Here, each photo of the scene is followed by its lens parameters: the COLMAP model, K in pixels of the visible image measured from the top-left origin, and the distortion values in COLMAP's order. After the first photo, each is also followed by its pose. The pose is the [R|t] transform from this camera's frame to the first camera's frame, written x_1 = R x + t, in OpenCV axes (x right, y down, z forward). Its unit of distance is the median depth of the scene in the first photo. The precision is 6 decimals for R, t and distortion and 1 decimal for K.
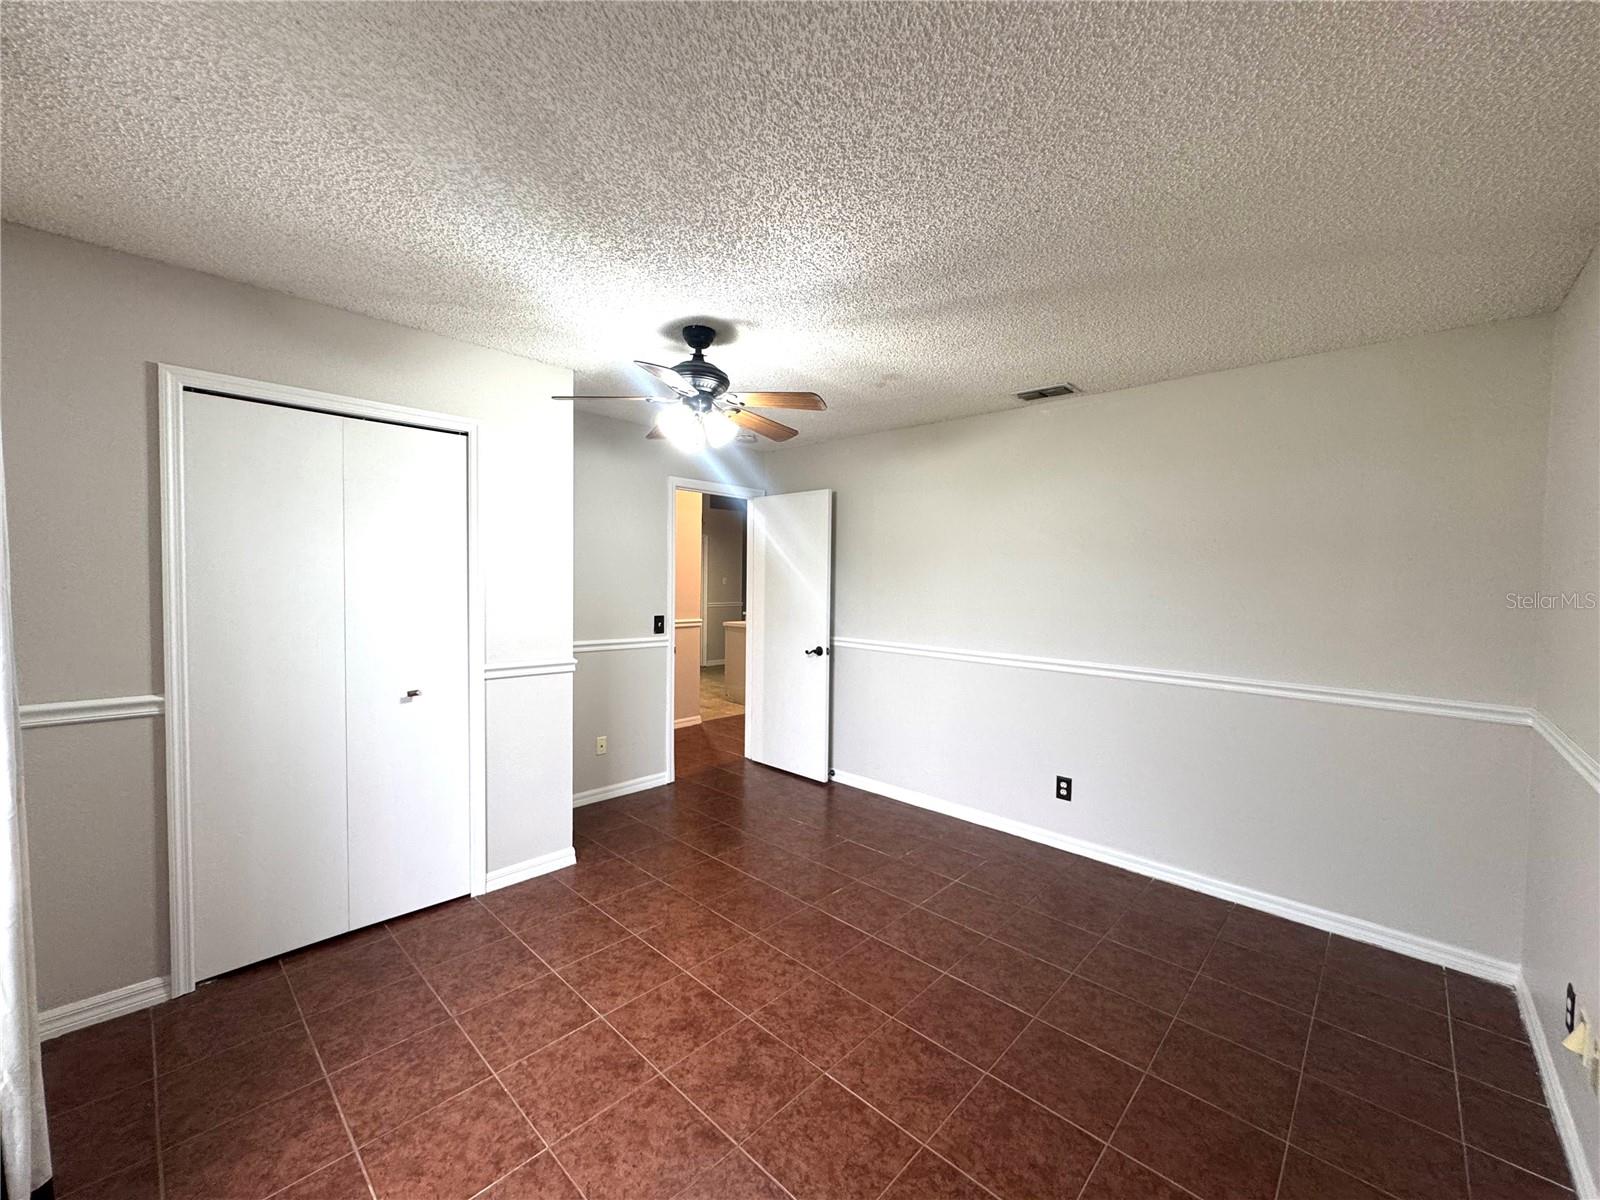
lens RADIAL K [[640.7, 0, 800.5], [0, 640.7, 603.0], [0, 0, 1]] dist [-0.002816, 0.001550]
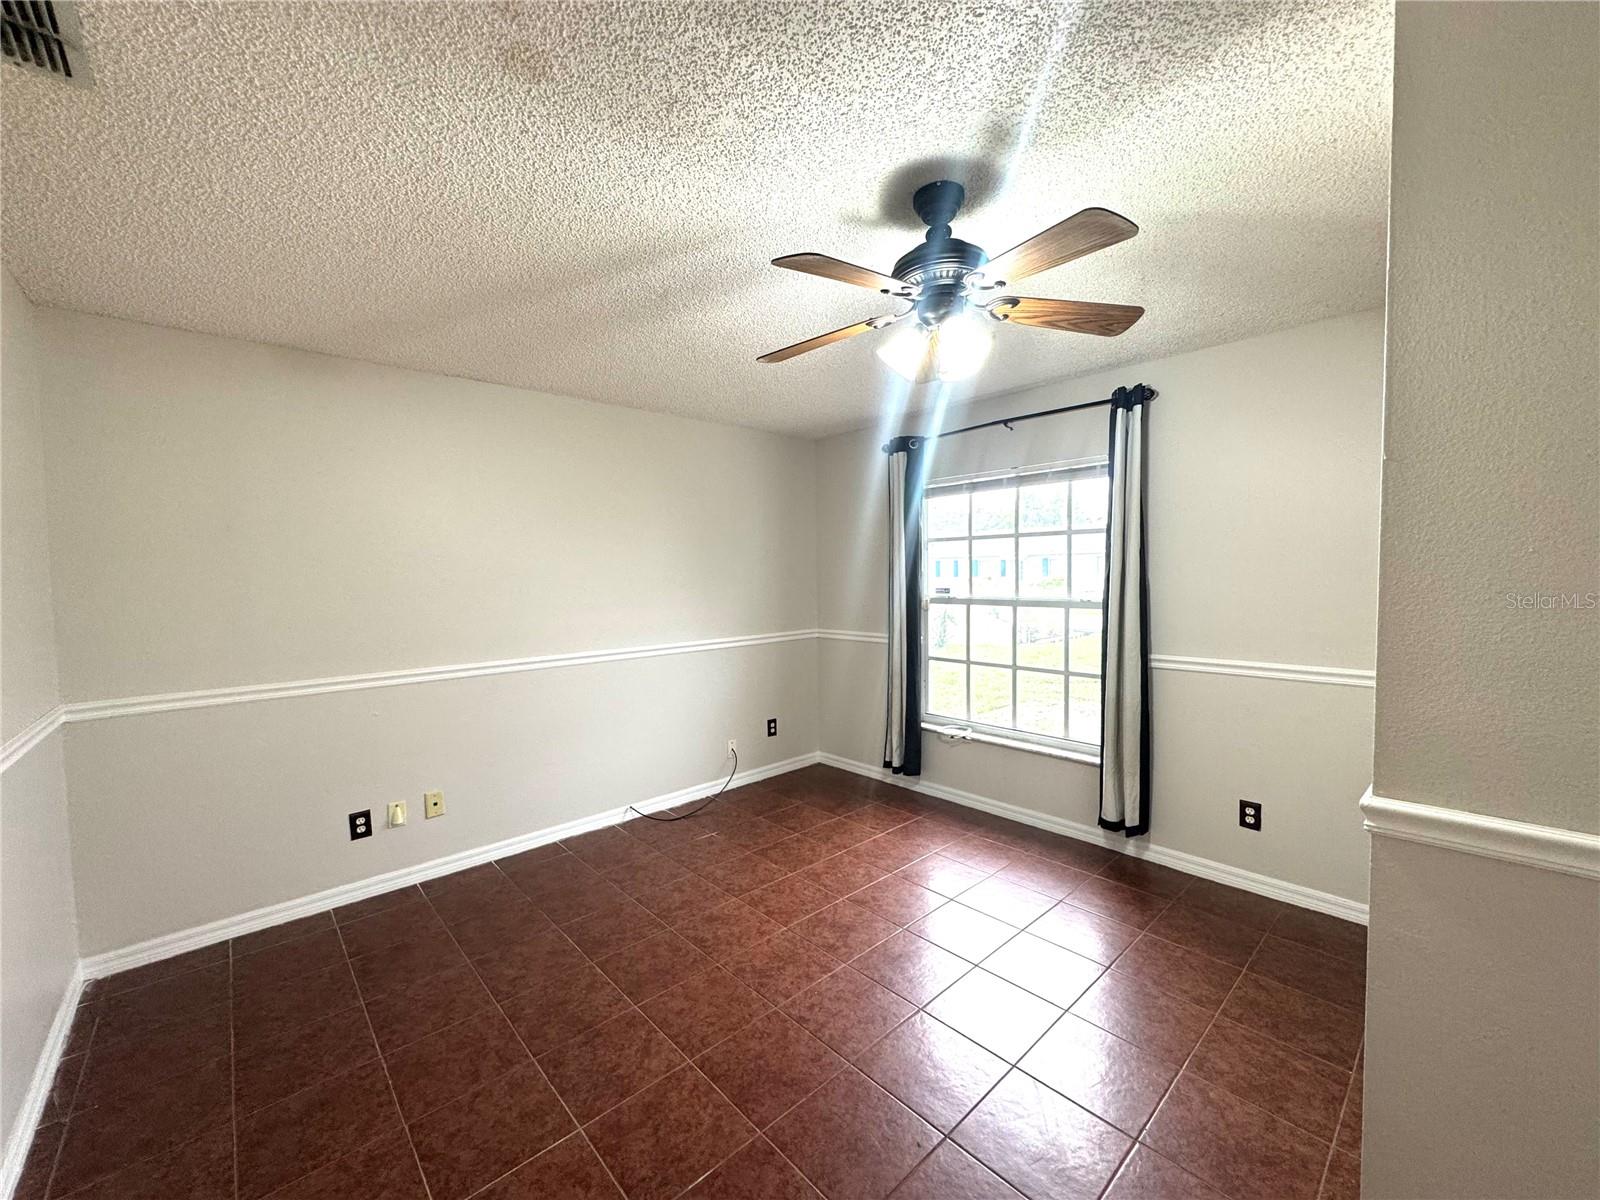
lens RADIAL K [[640.7, 0, 799.7], [0, 640.7, 600.6], [0, 0, 1]] dist [-0.002816, 0.001550]
pose [[-0.997060, -0.008861, 0.076107, -0.080148], [-0.002225, 0.996221, 0.086831, -0.088193], [-0.076588, 0.086406, -0.993312, 2.024967]]
